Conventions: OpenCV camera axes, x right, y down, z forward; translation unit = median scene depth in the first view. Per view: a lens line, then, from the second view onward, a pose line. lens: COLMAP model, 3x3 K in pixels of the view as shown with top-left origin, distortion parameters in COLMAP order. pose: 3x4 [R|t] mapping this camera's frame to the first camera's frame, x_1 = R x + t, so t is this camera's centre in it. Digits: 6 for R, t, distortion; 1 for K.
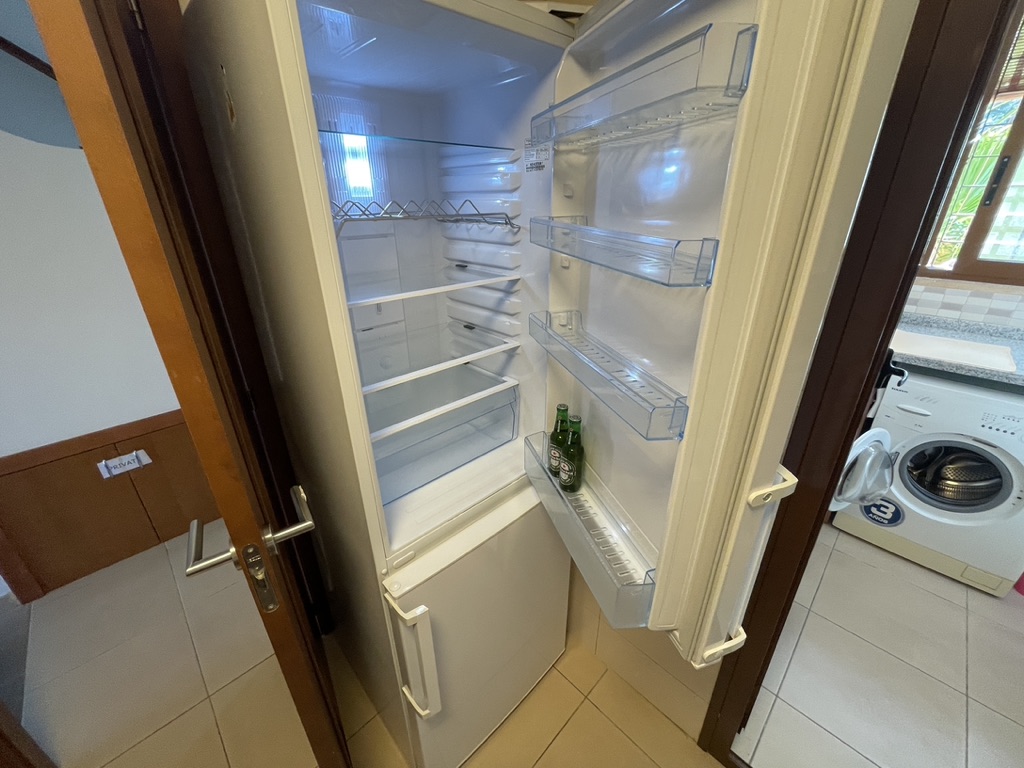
lens RADIAL K [[412.6, 0, 515.7], [0, 412.6, 380.4], [0, 0, 1]] dist [-0.002924, -0.000384]
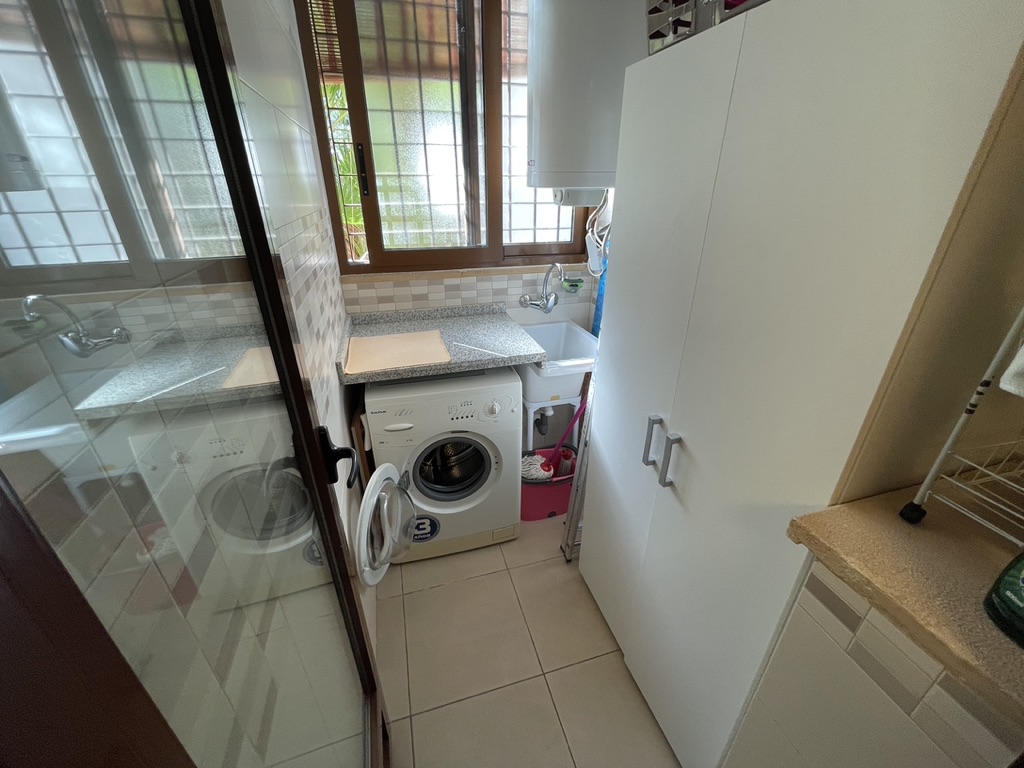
lens RADIAL K [[412.6, 0, 512.3], [0, 412.6, 384.8], [0, 0, 1]] dist [-0.002924, -0.000384]
pose [[0.476364, -0.373684, 0.795888, 0.376752], [0.350277, 0.910914, 0.218039, -0.112674], [-0.806463, 0.174915, 0.564820, 0.257893]]
